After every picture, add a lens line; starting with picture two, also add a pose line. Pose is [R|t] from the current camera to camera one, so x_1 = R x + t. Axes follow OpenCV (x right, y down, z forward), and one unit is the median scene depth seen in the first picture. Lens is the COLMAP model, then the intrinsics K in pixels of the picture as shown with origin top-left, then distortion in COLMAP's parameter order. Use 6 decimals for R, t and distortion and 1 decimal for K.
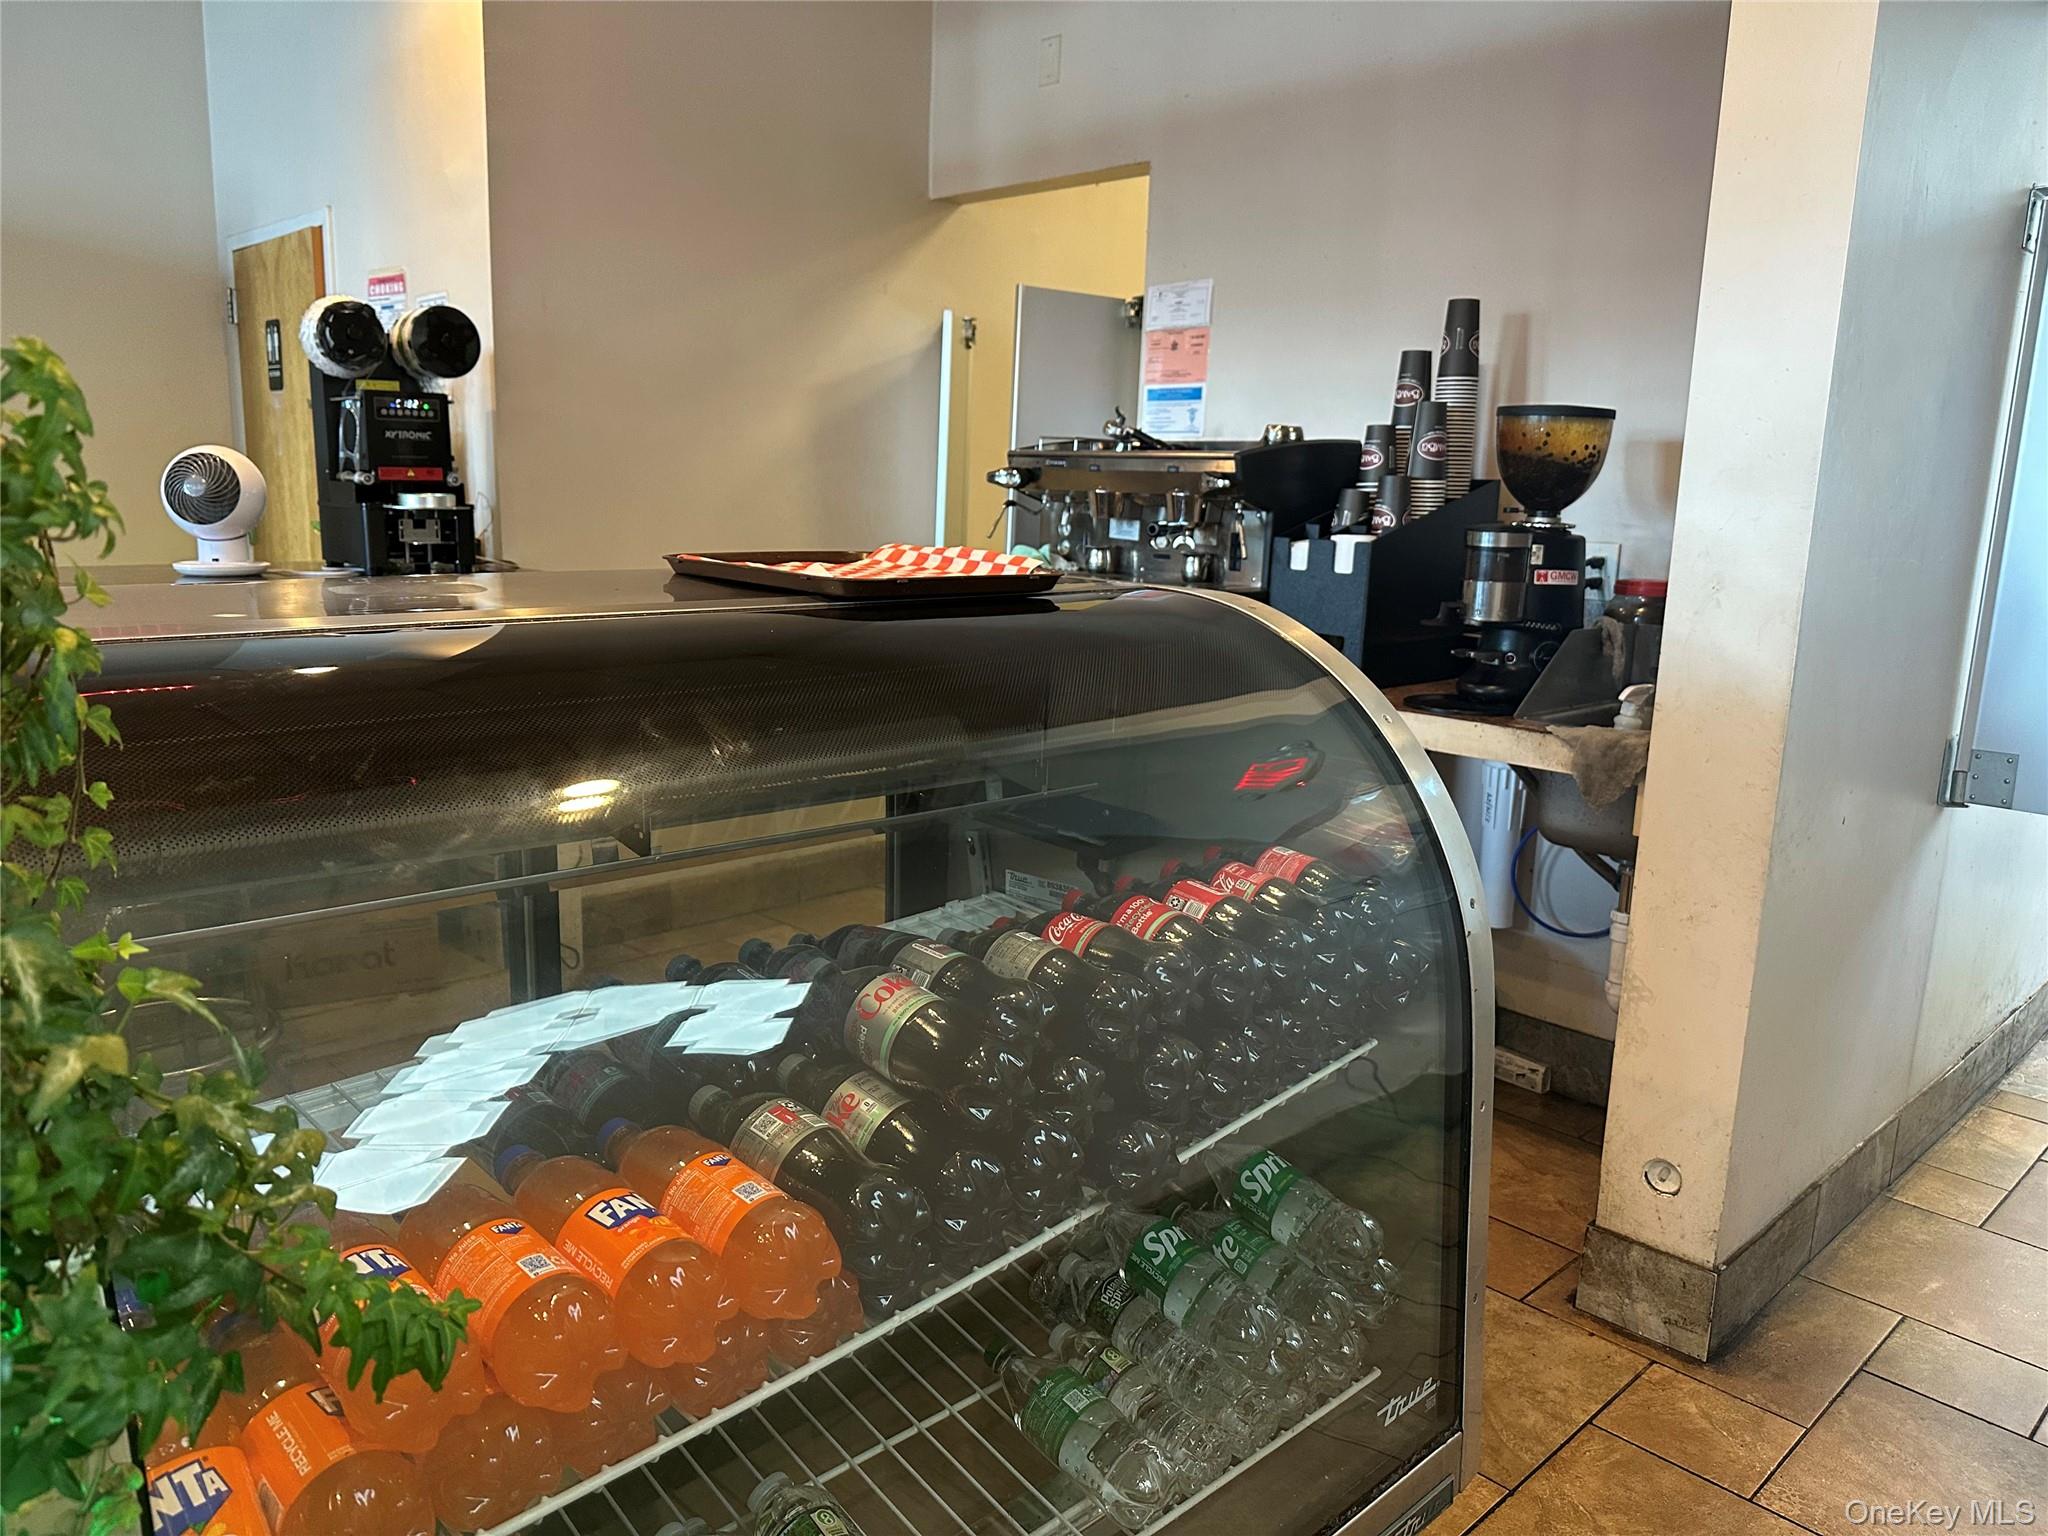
lens RADIAL K [[1374.9, 0, 953.9], [0, 1374.9, 722.0], [0, 0, 1]] dist [0.109105, -0.124467]
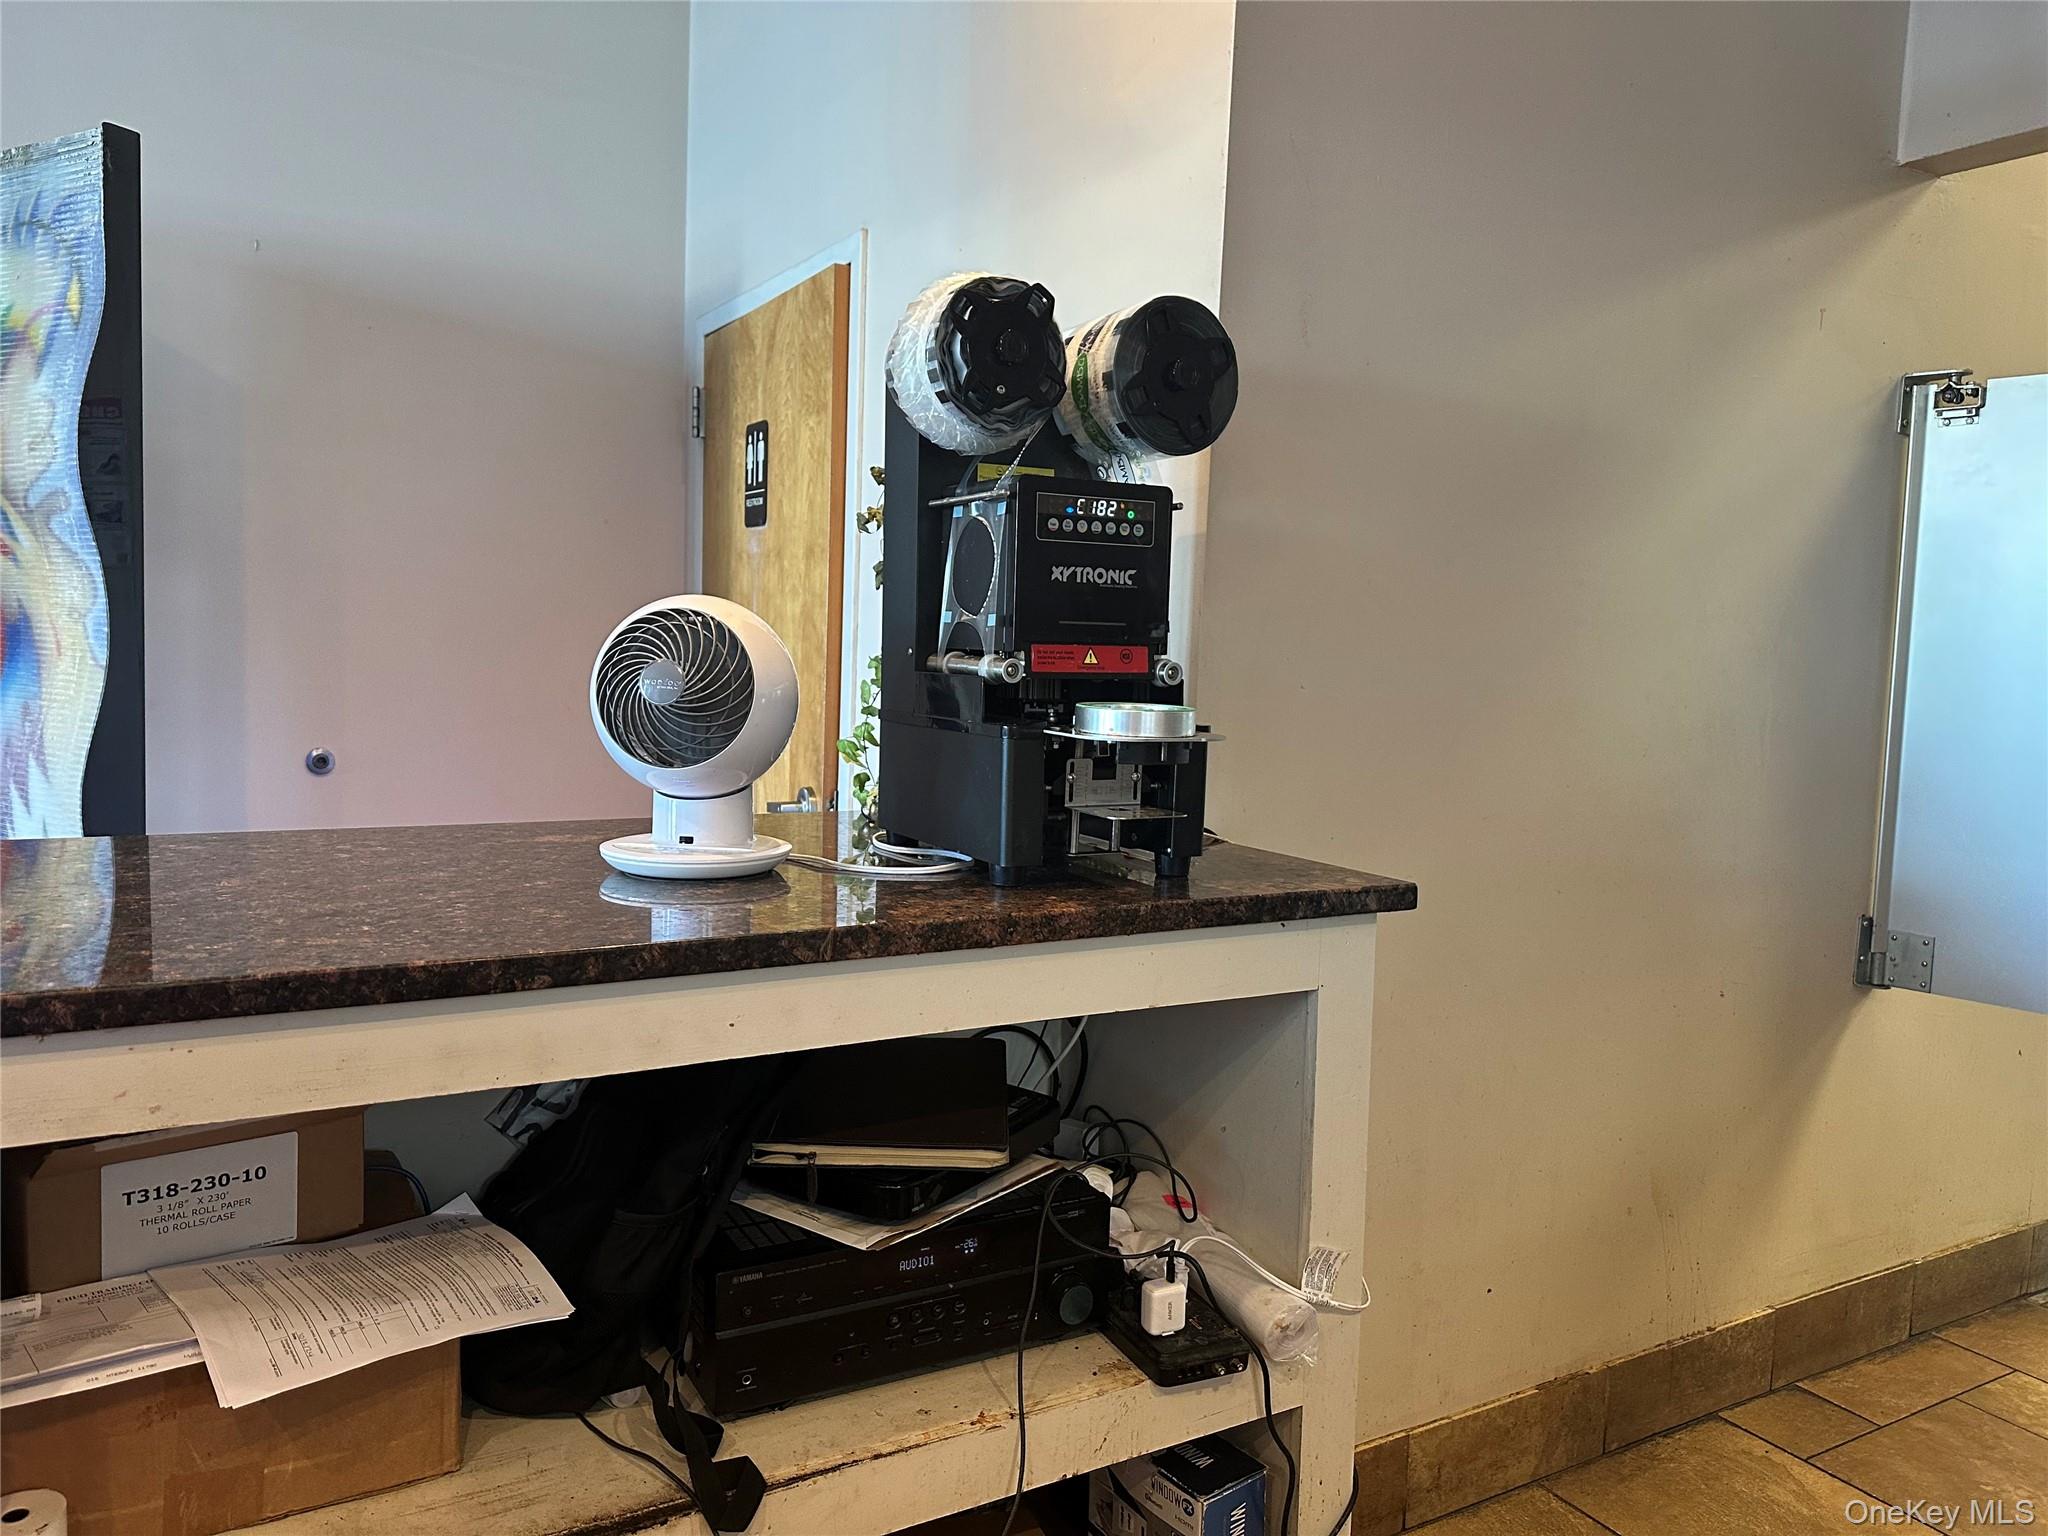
lens RADIAL K [[1438.1, 0, 1024.0], [0, 1438.1, 768.0], [0, 0, 1]] dist [0.165840, -0.147829]
pose [[0.976819, 0.034415, -0.211283, -0.160557], [-0.054123, 0.994630, -0.088214, -0.051871], [0.207112, 0.097604, 0.973436, 0.281399]]
